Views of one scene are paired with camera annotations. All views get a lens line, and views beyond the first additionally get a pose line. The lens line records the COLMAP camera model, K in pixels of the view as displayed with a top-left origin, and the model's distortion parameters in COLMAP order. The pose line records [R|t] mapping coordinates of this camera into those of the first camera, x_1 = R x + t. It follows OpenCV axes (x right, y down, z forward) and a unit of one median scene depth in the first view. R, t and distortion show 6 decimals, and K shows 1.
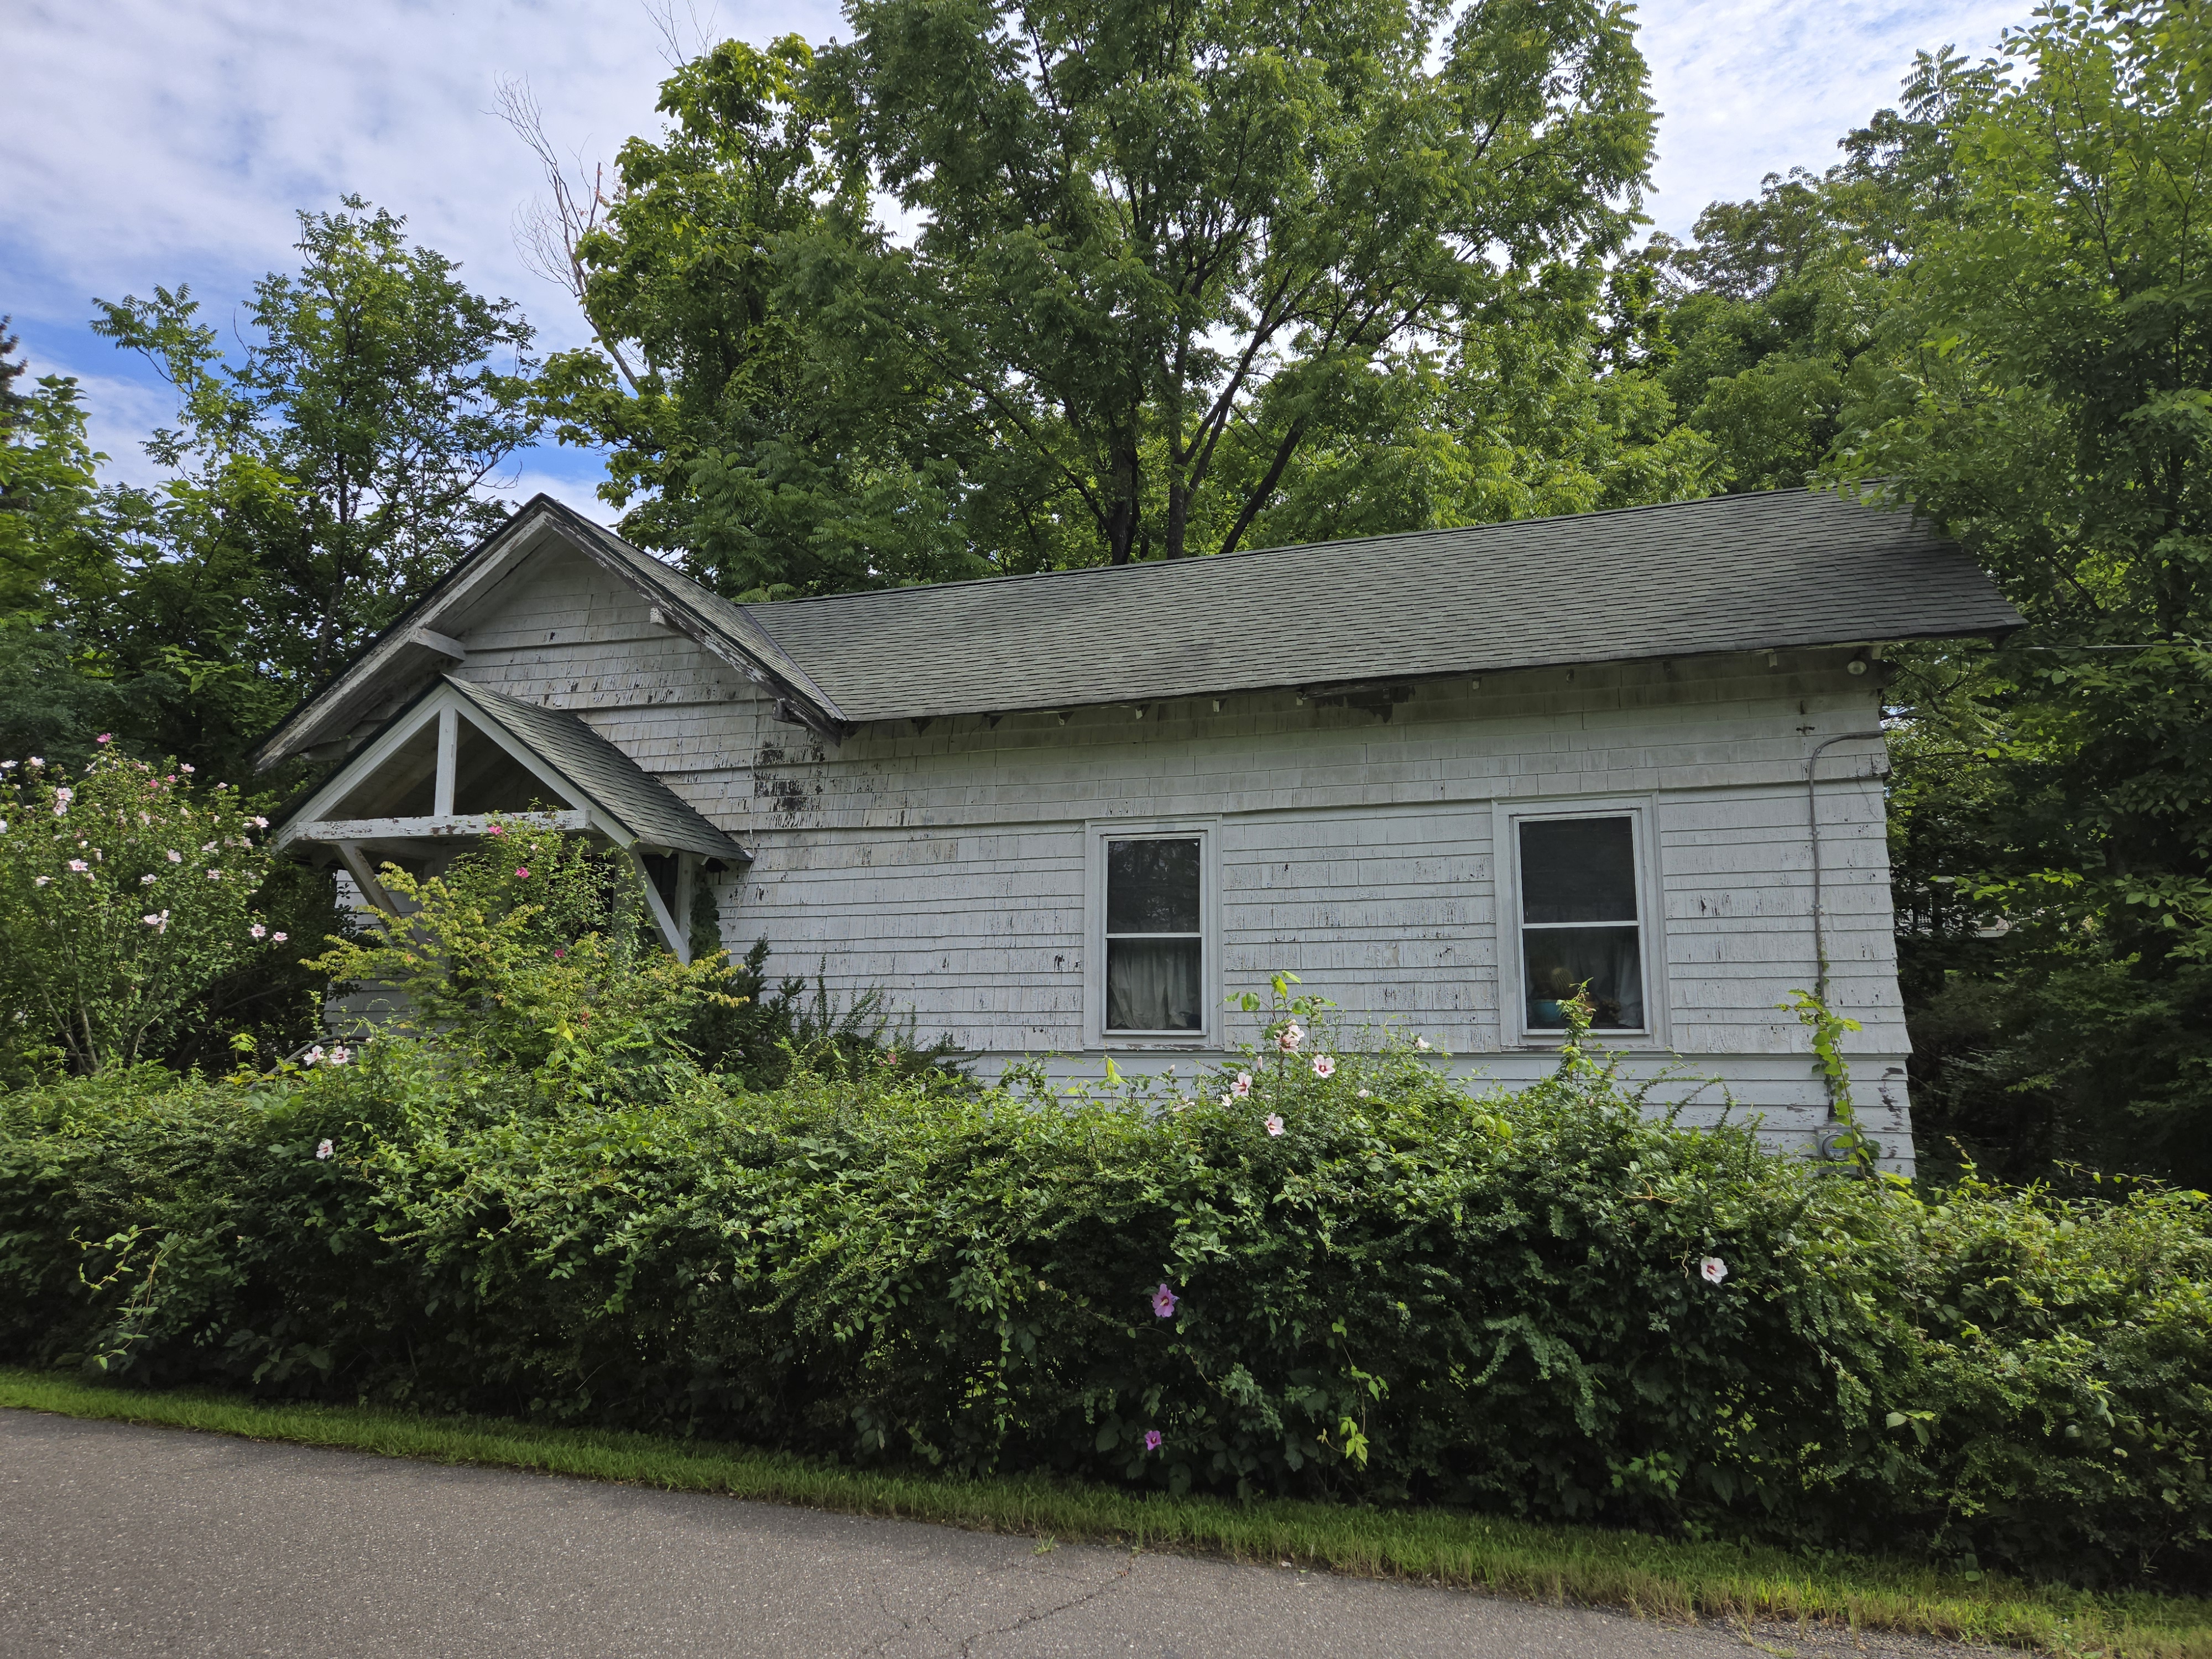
lens RADIAL K [[1496.8, 0, 1106.6], [0, 1496.8, 846.9], [0, 0, 1]] dist [0.033768, -0.009933]
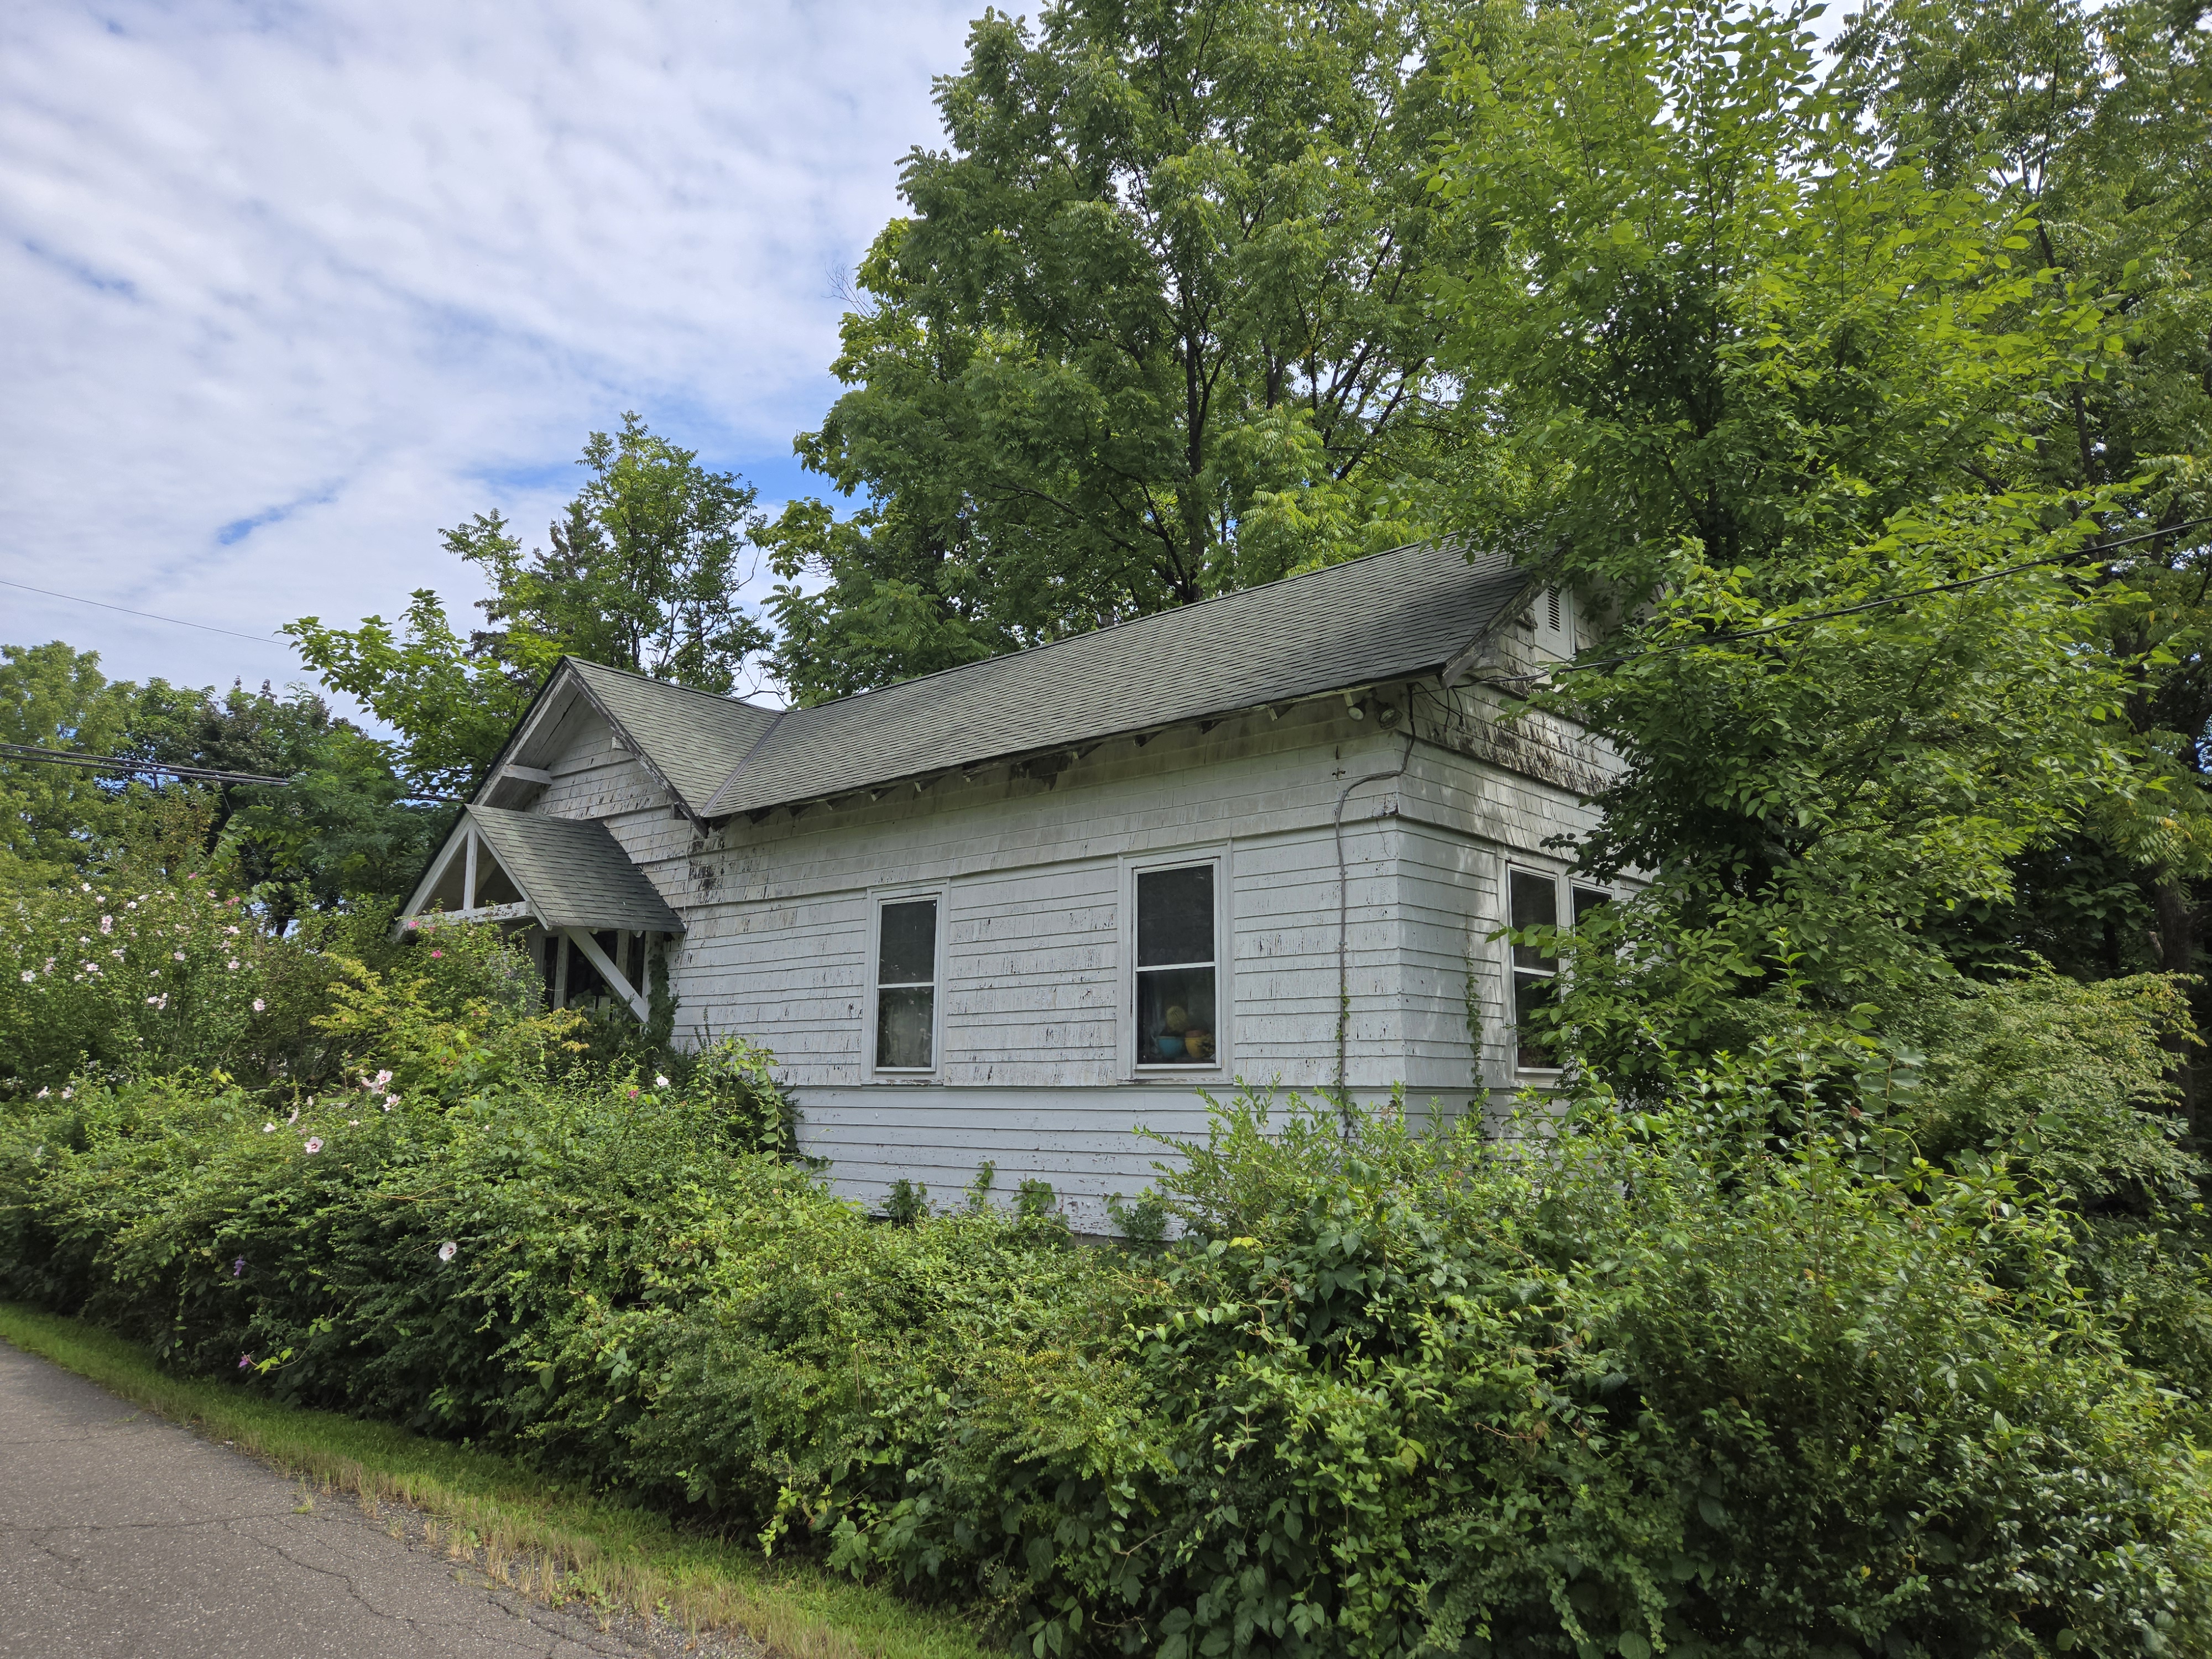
lens RADIAL K [[1496.8, 0, 1113.5], [0, 1496.8, 819.1], [0, 0, 1]] dist [0.033768, -0.009933]
pose [[0.919883, -0.070330, -0.385836, 0.630897], [0.056588, 0.997297, -0.046874, -0.005775], [0.388089, 0.021285, 0.921376, -0.013722]]
